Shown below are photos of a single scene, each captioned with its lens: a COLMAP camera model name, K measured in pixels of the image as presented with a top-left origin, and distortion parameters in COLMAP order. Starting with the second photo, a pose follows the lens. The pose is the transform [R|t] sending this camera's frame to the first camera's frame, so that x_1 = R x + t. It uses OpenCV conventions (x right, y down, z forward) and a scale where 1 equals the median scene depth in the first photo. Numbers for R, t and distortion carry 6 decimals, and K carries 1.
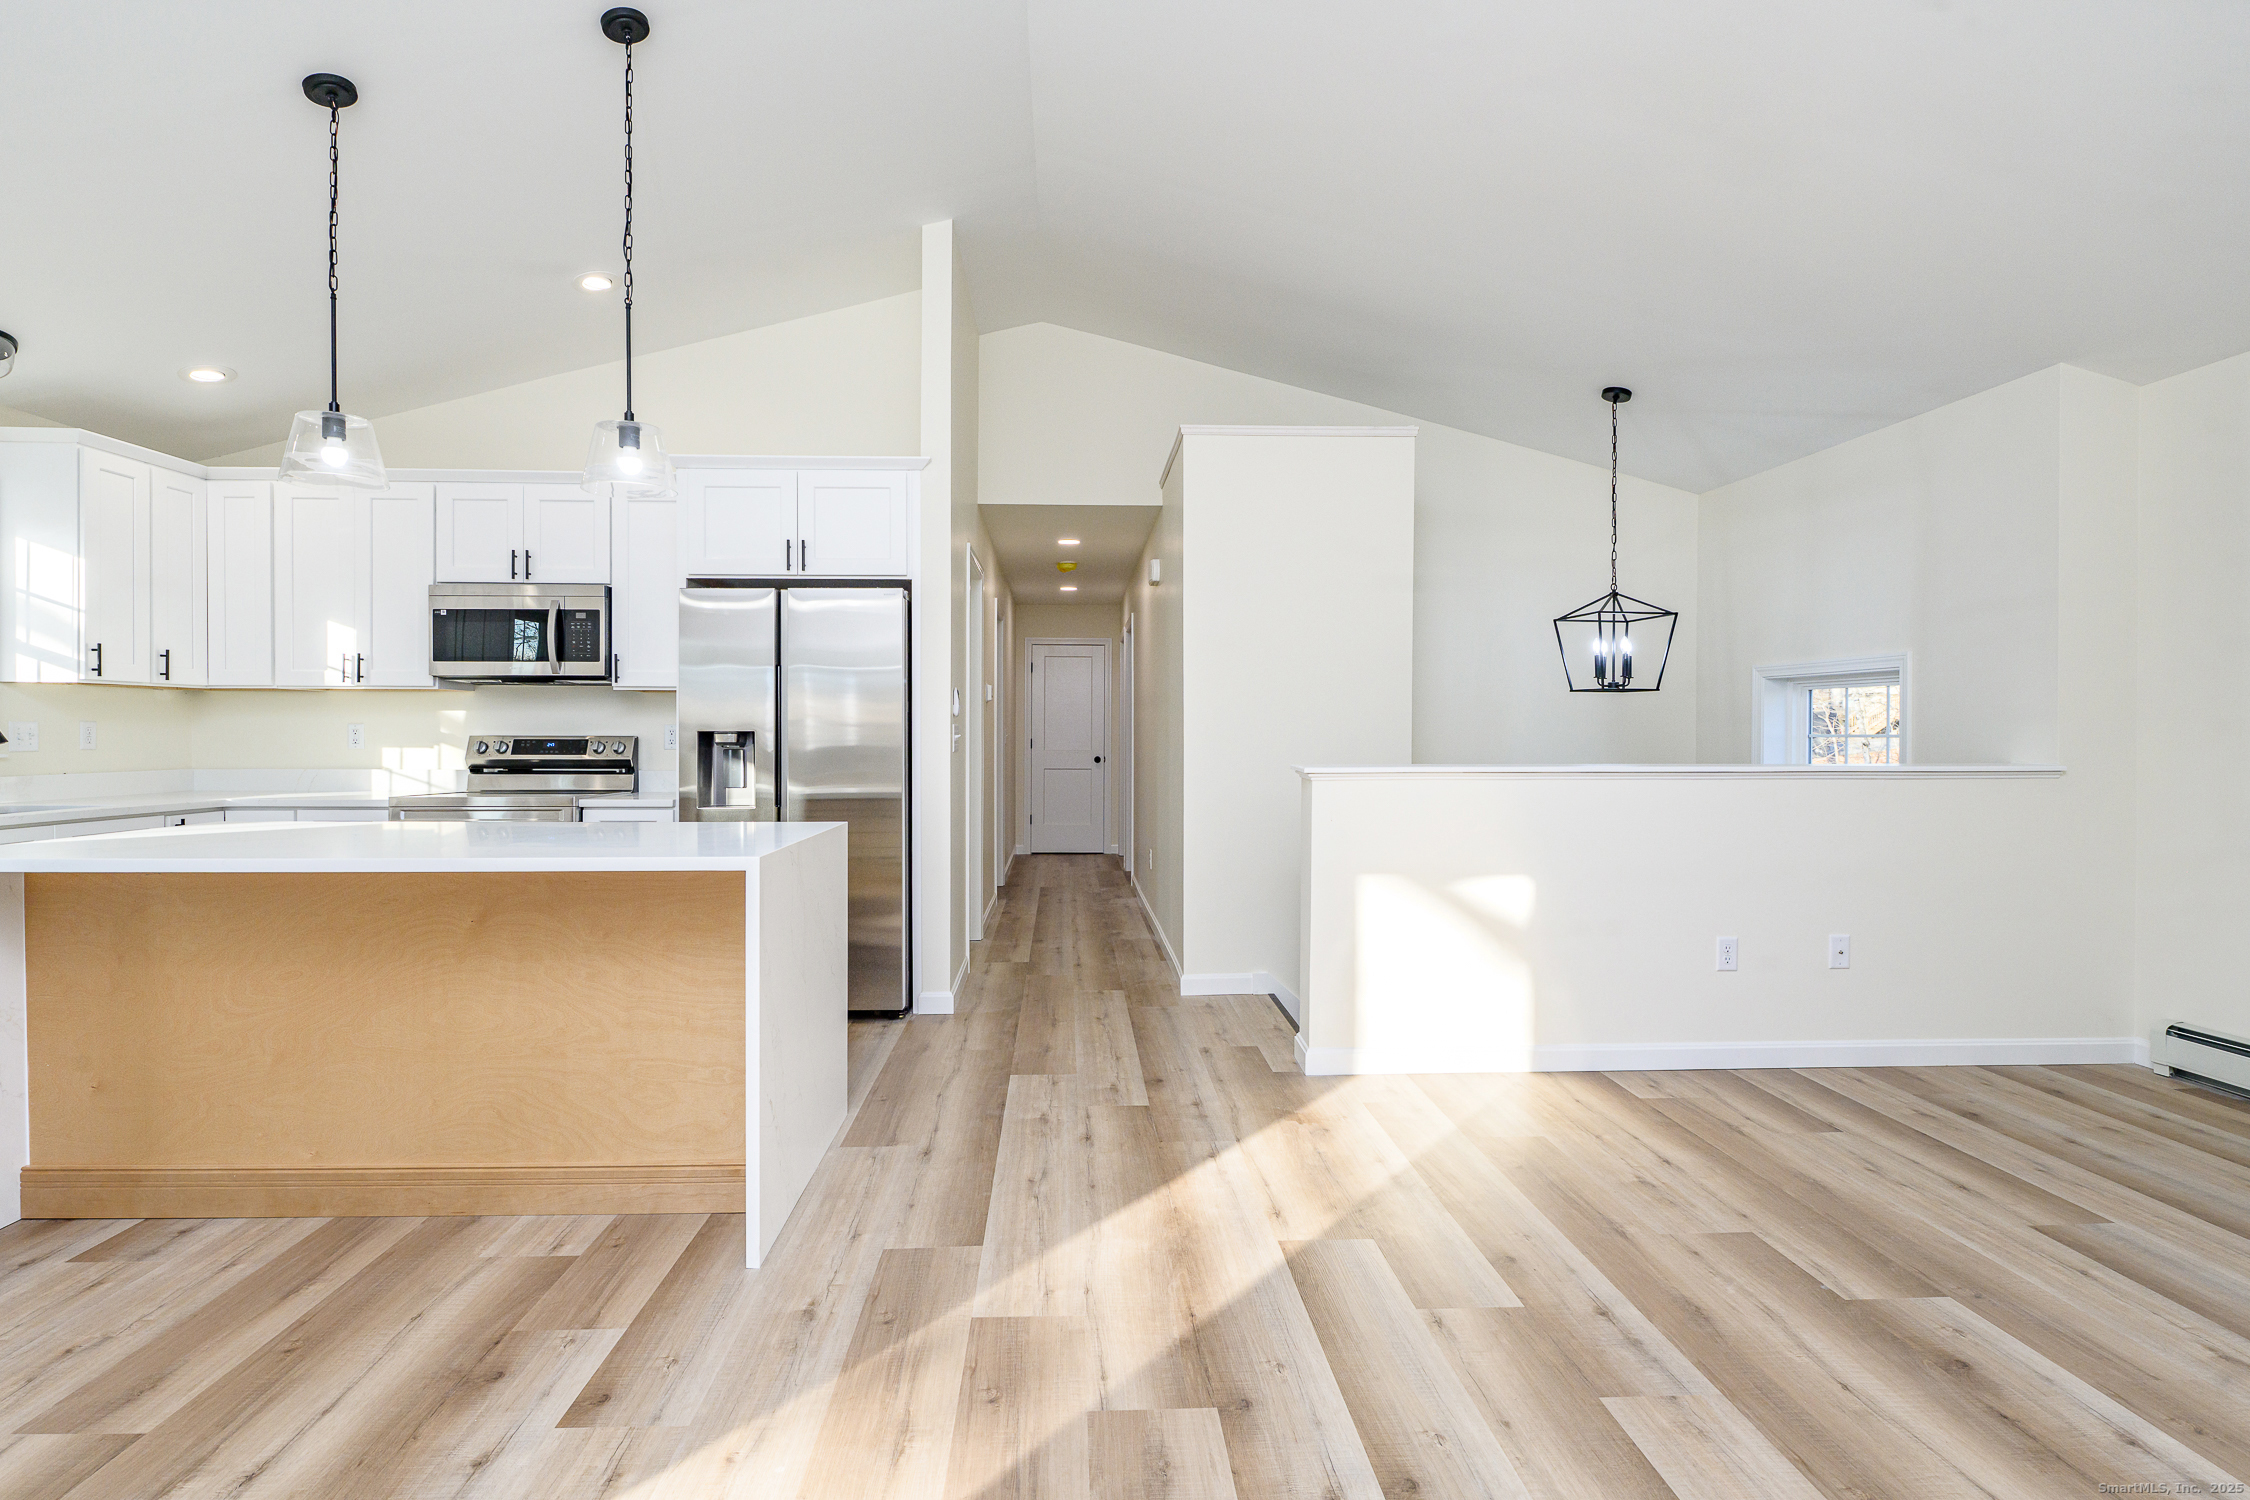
lens RADIAL K [[1068.1, 0, 1110.2], [0, 1068.1, 741.5], [0, 0, 1]] dist [-0.005653, -0.001356]
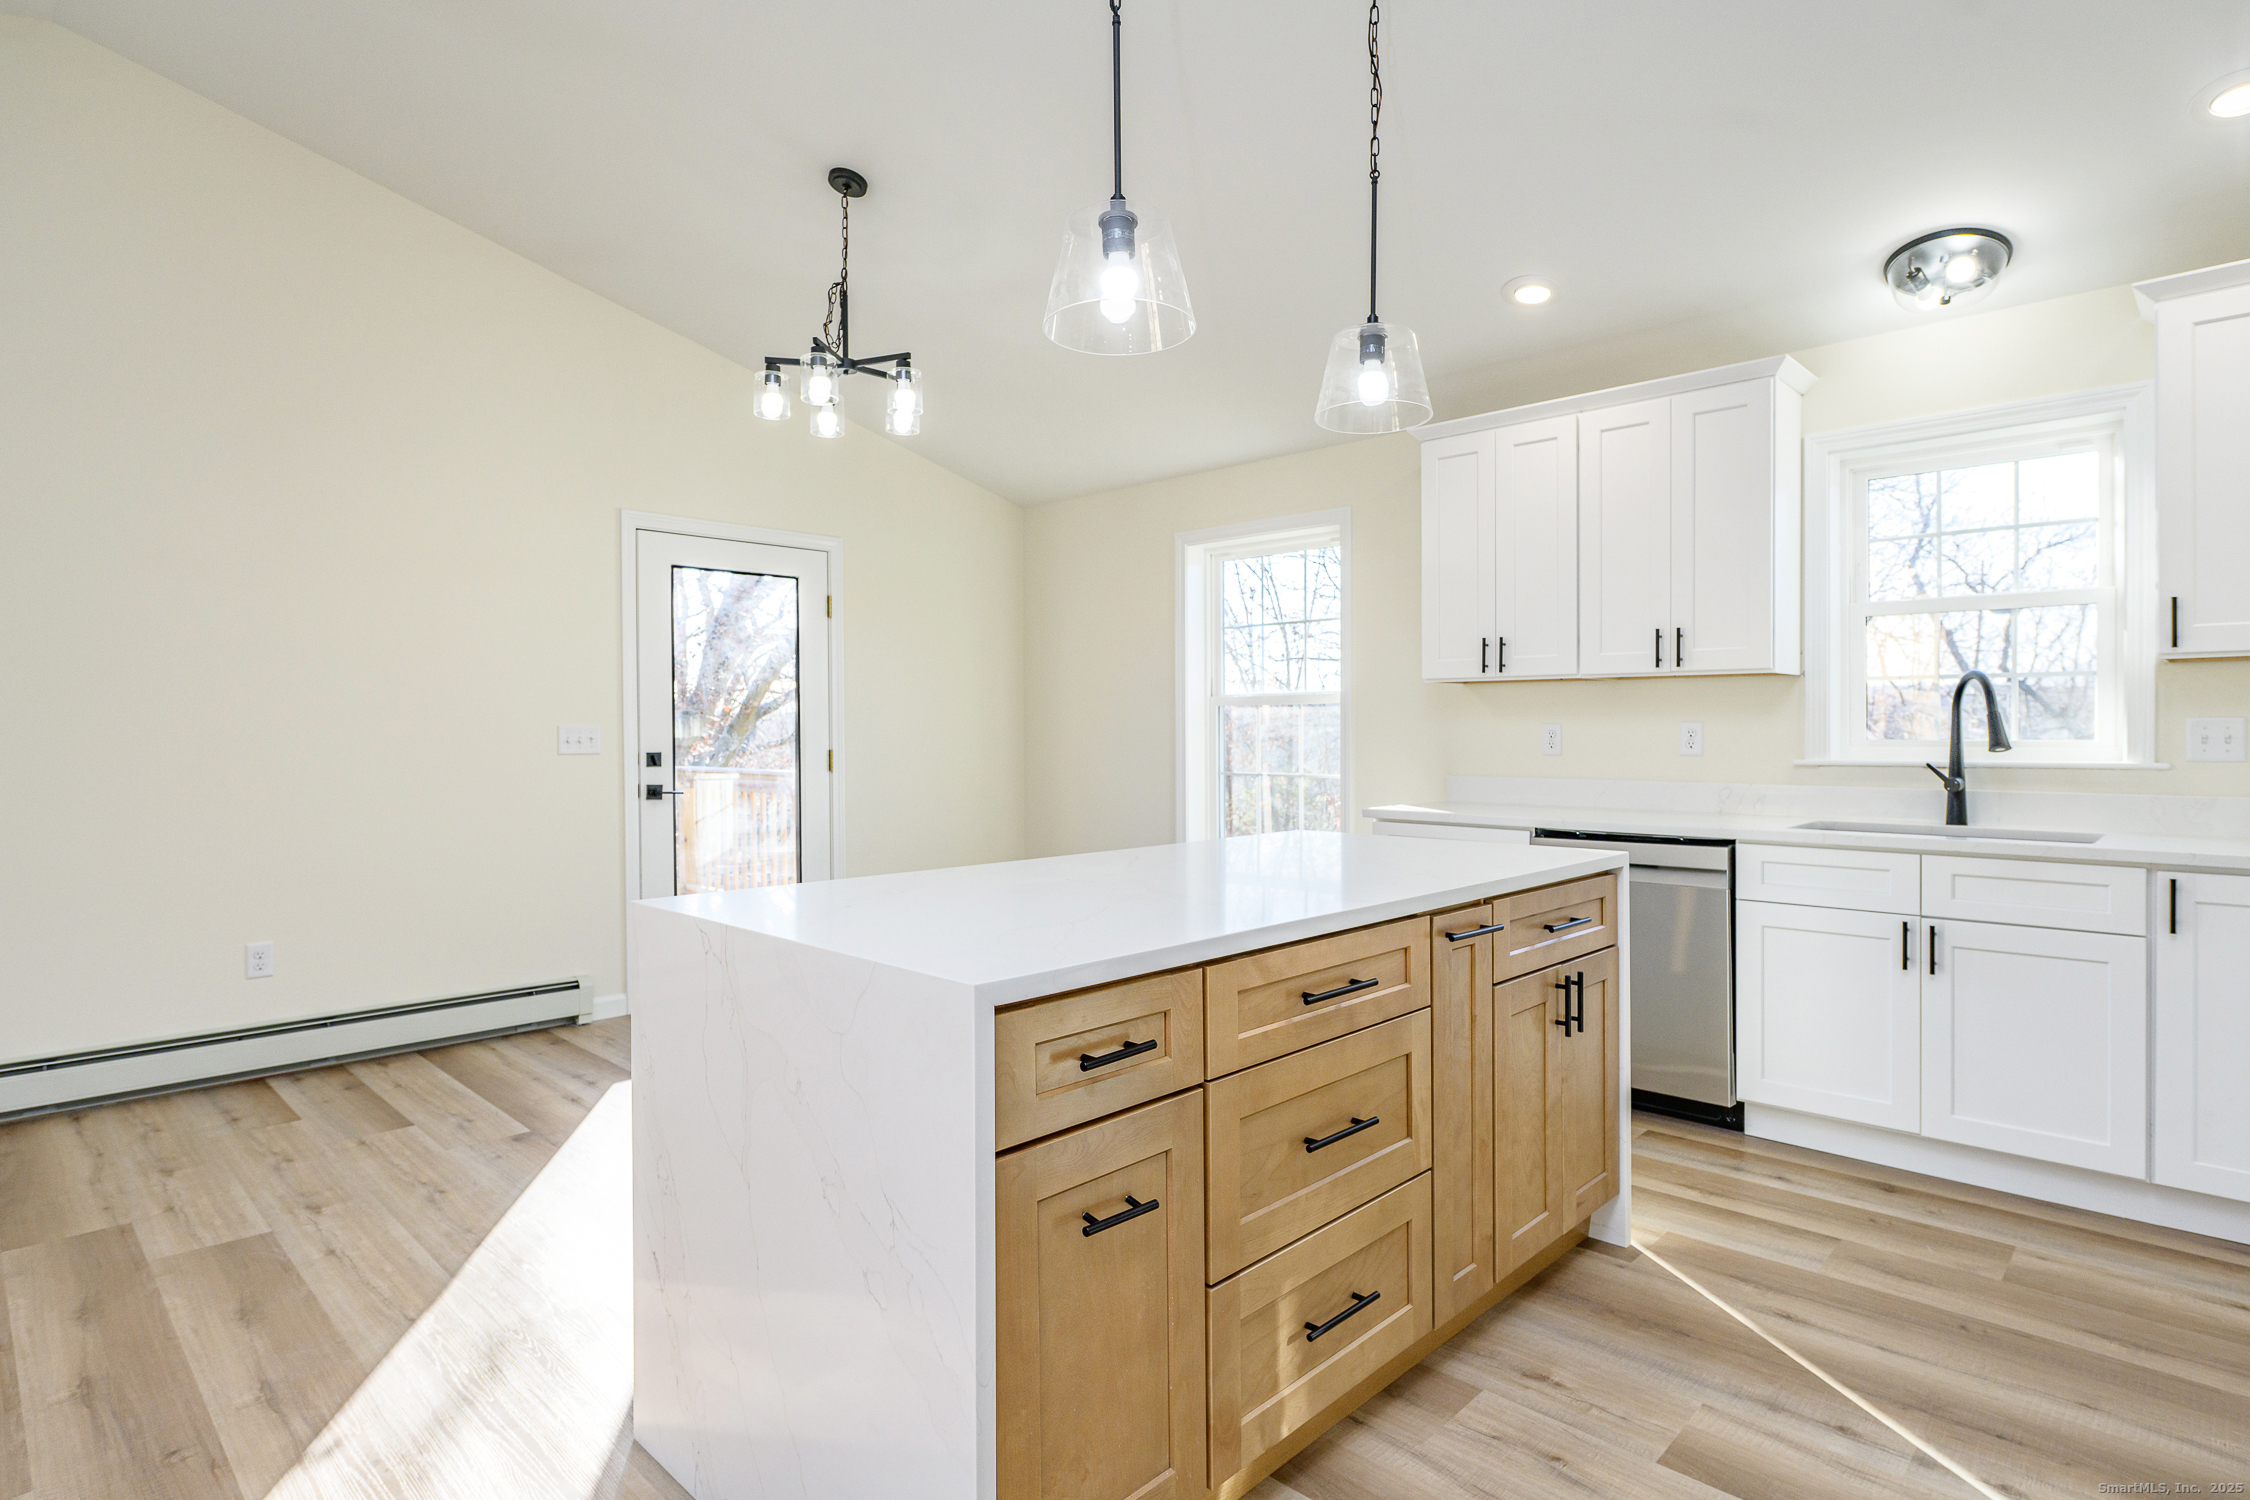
lens RADIAL K [[1156.5, 0, 1151.3], [0, 1156.5, 735.4], [0, 0, 1]] dist [-0.004882, -0.000384]
pose [[-0.716517, 0.002779, -0.697564, -0.011528], [-0.004273, 0.999956, 0.008372, -0.011342], [0.697557, 0.008979, -0.716473, 1.102783]]
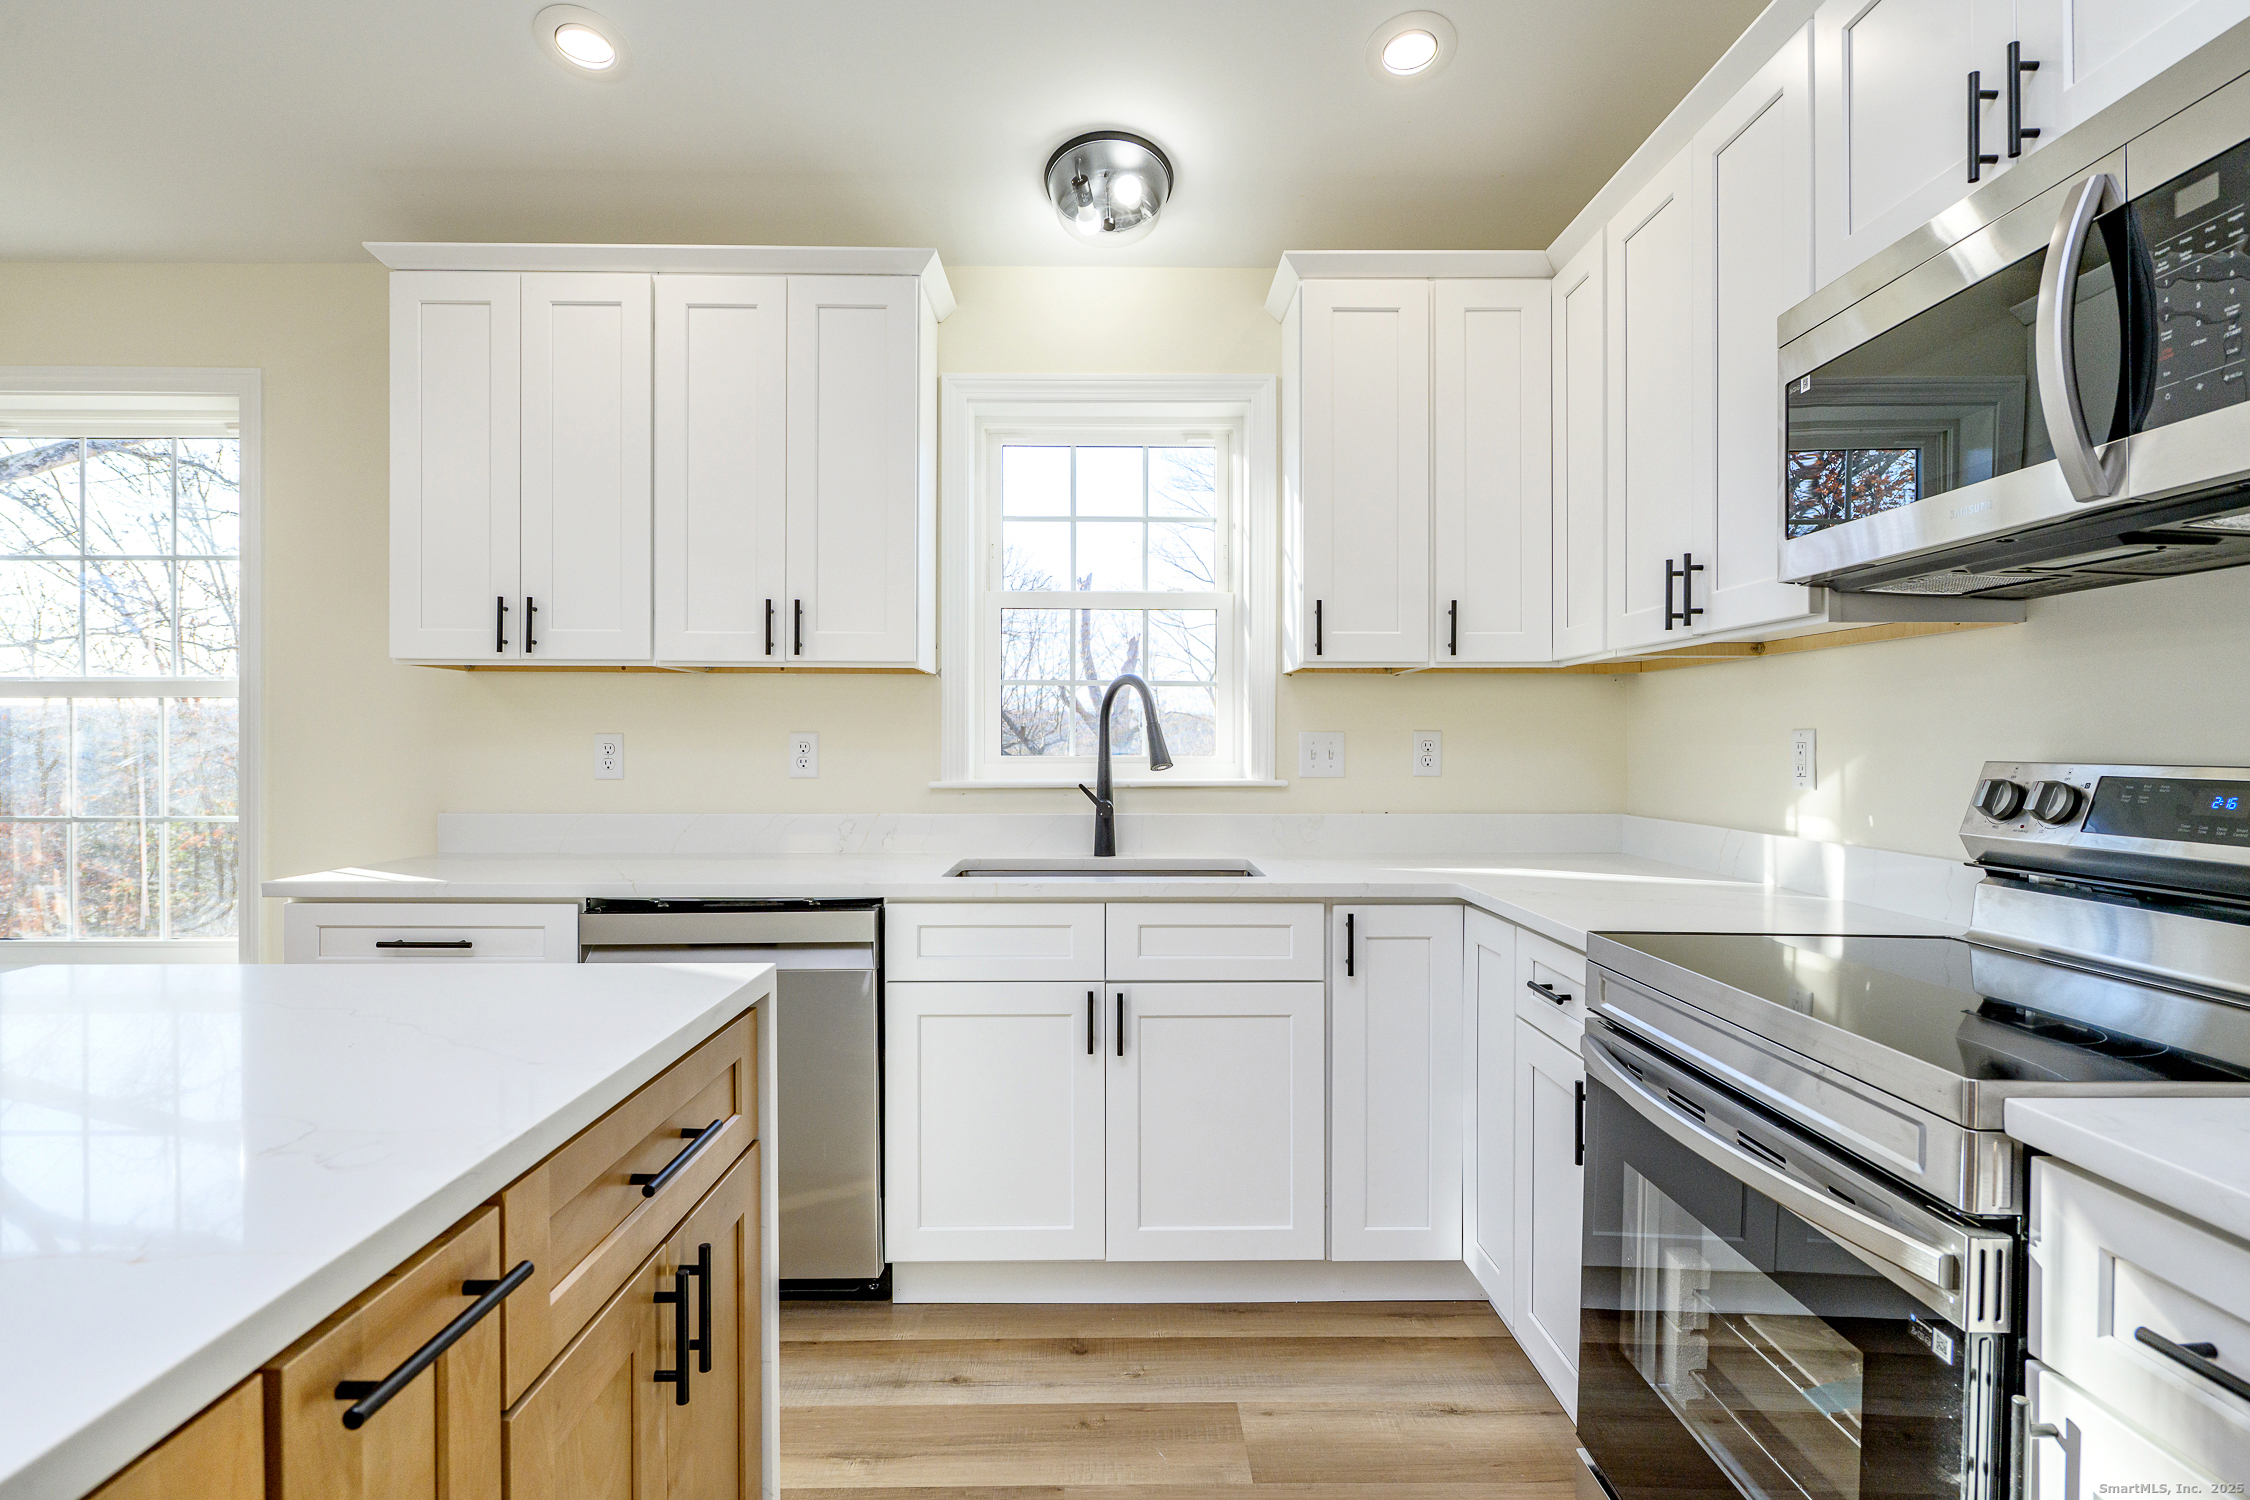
lens RADIAL K [[1145.3, 0, 1122.0], [0, 1145.3, 743.5], [0, 0, 1]] dist [-0.003051, -0.000083]
pose [[-0.027253, -0.002390, -0.999626, -0.314320], [-0.008681, 0.999960, -0.002154, -0.009863], [0.999591, 0.008619, -0.027273, 0.935781]]
